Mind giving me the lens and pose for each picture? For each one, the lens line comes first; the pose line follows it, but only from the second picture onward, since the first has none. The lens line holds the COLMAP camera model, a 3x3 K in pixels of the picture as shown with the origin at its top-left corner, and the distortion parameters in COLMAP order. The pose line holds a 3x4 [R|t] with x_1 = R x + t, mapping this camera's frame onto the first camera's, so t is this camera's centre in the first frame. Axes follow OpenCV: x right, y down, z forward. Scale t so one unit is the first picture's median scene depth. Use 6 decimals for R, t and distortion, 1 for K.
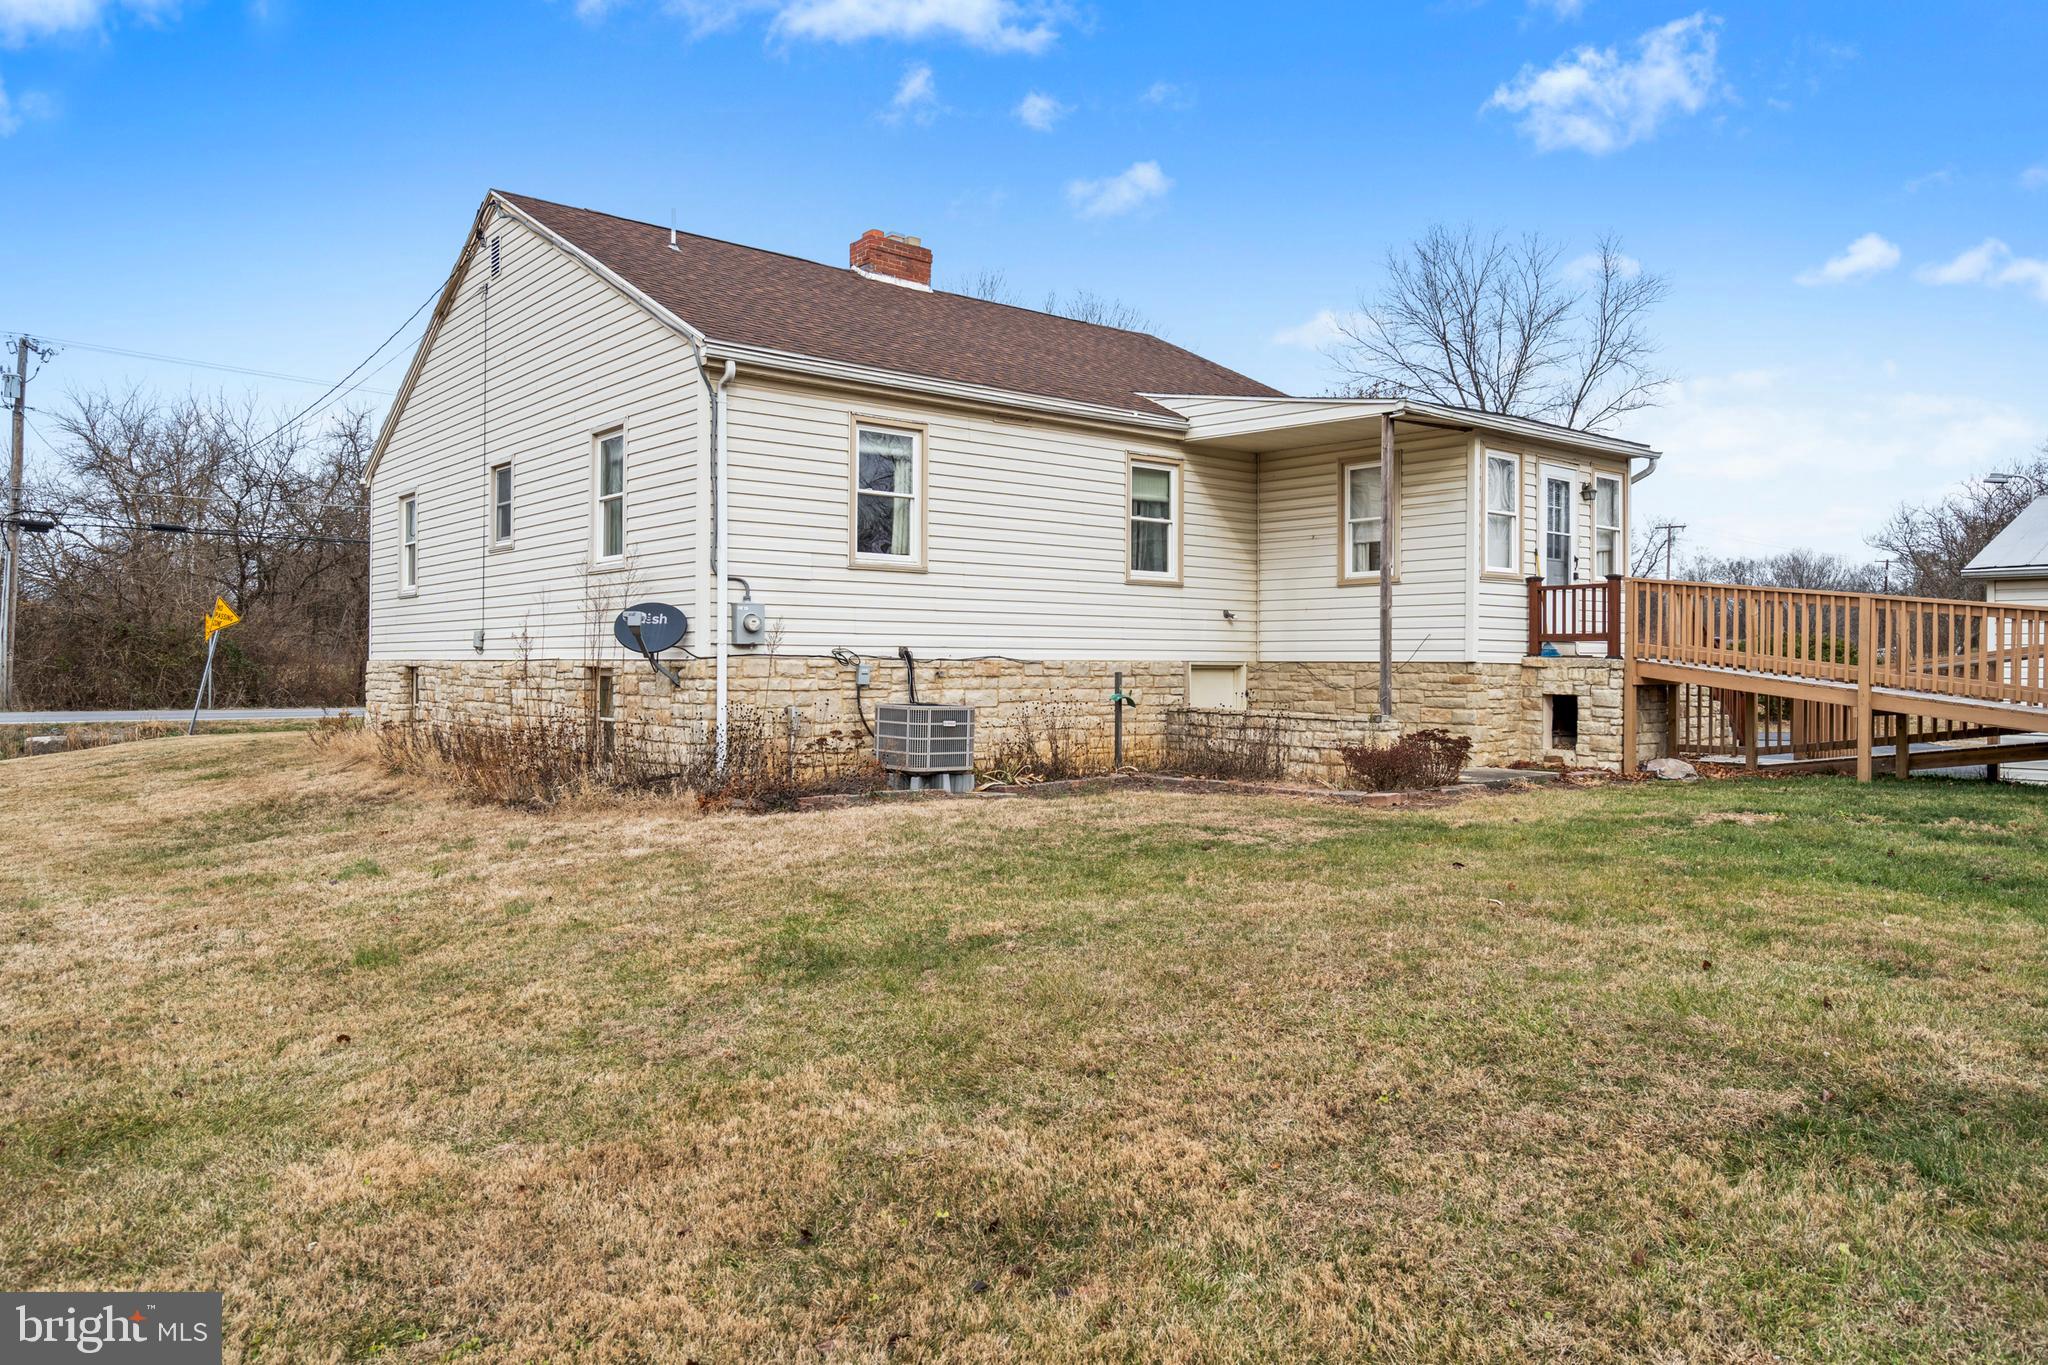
lens RADIAL K [[1369.1, 0, 1023.0], [0, 1369.1, 683.3], [0, 0, 1]] dist [0.001633, -0.000216]
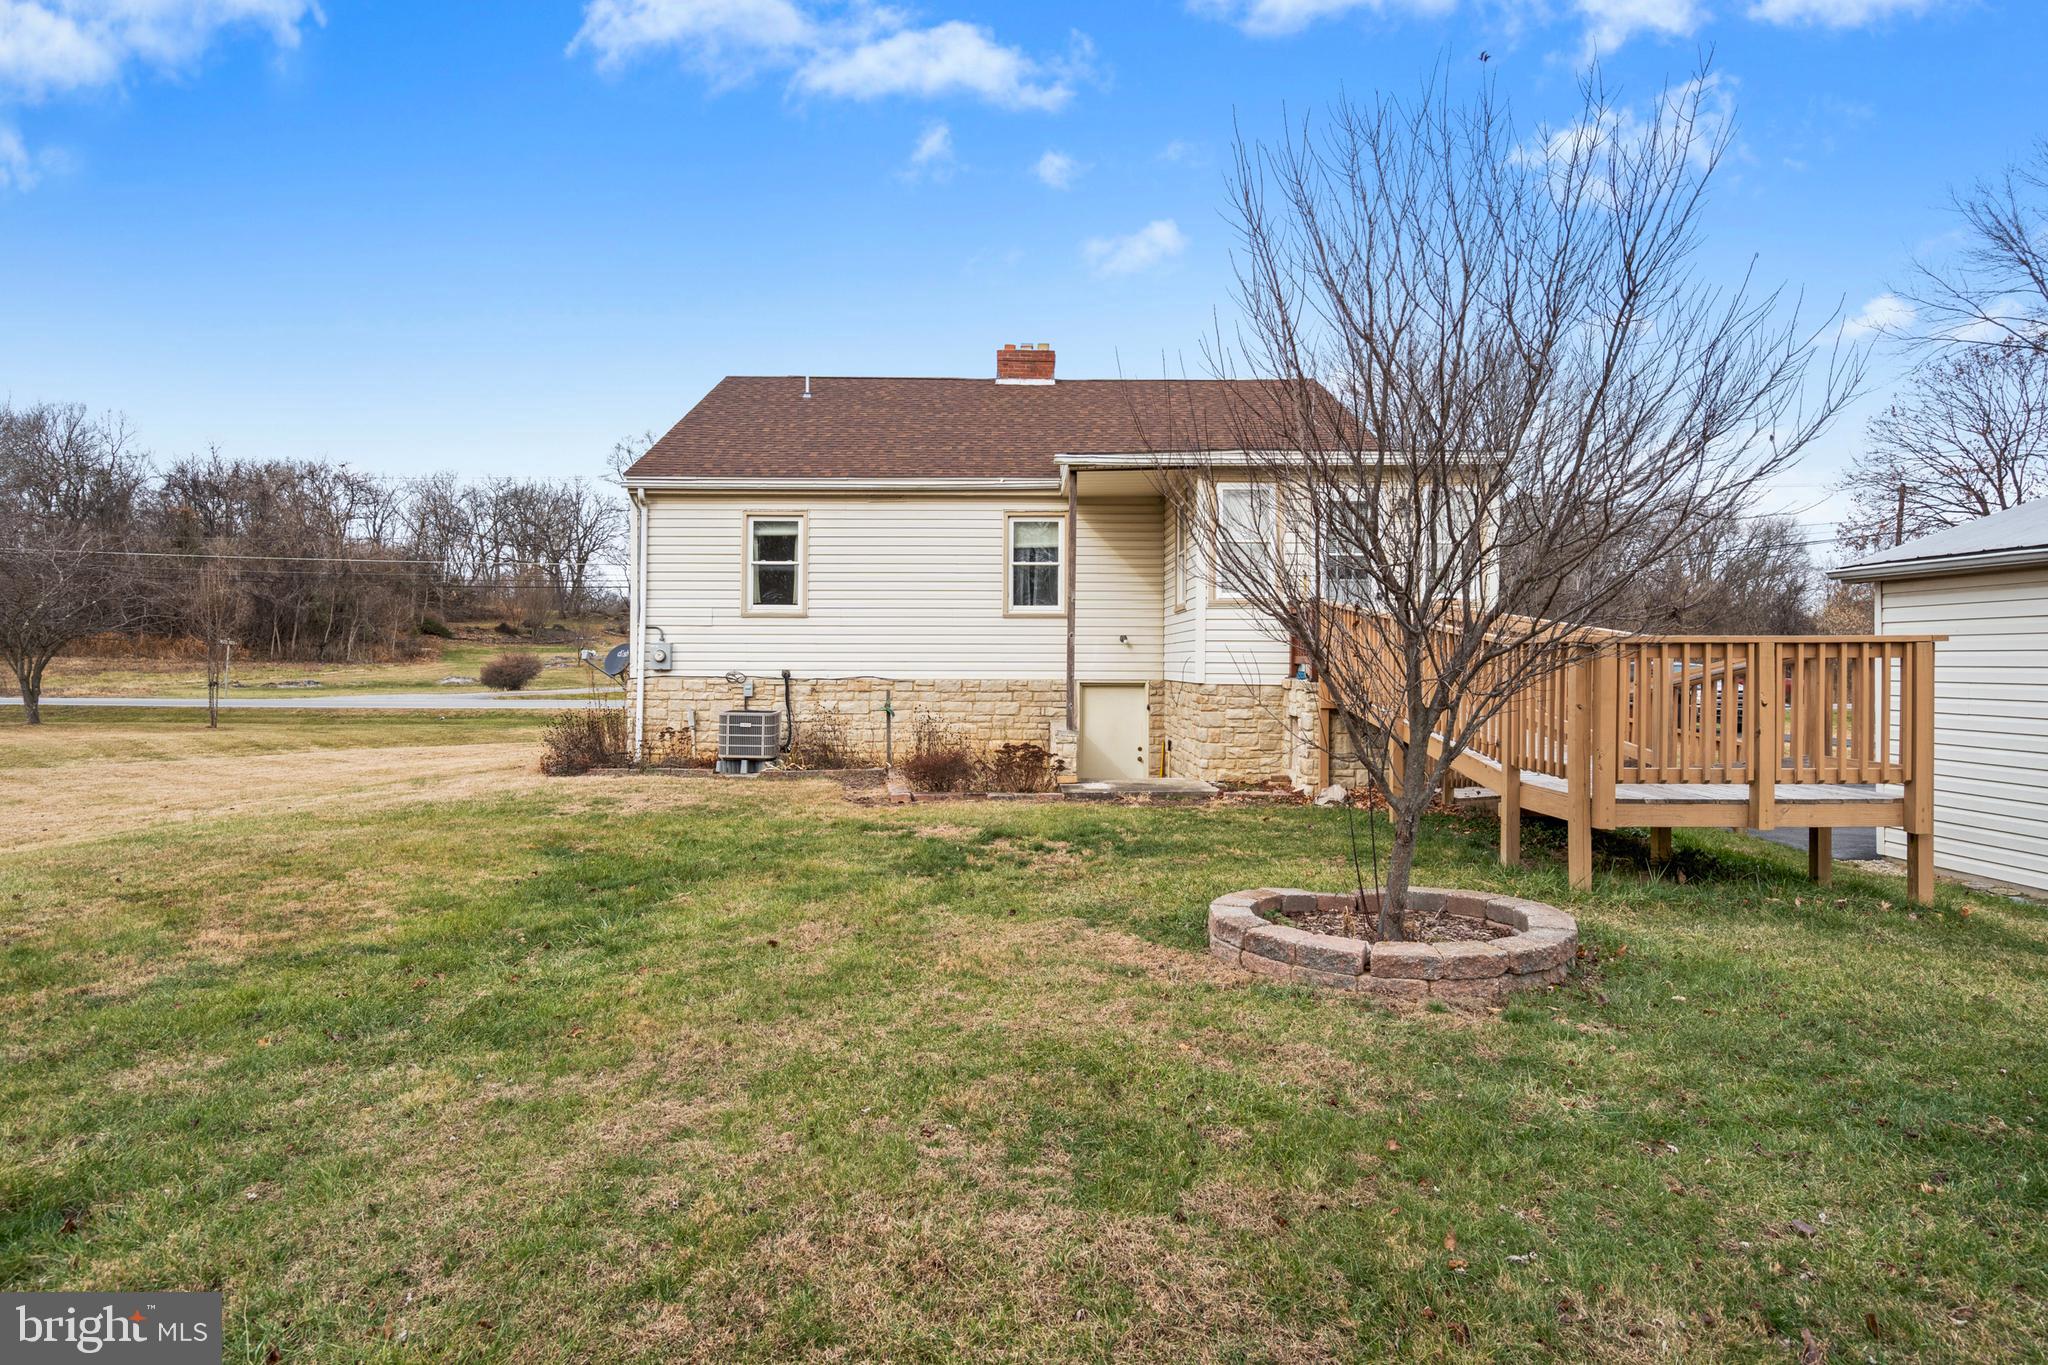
lens RADIAL K [[1156.8, 0, 1022.8], [0, 1156.8, 676.3], [0, 0, 1]] dist [-0.000687, 0.000436]
pose [[0.776146, 0.004881, -0.630534, 0.805473], [-0.007827, 0.999968, -0.001894, -0.018776], [0.630505, 0.006406, 0.776159, 0.213551]]
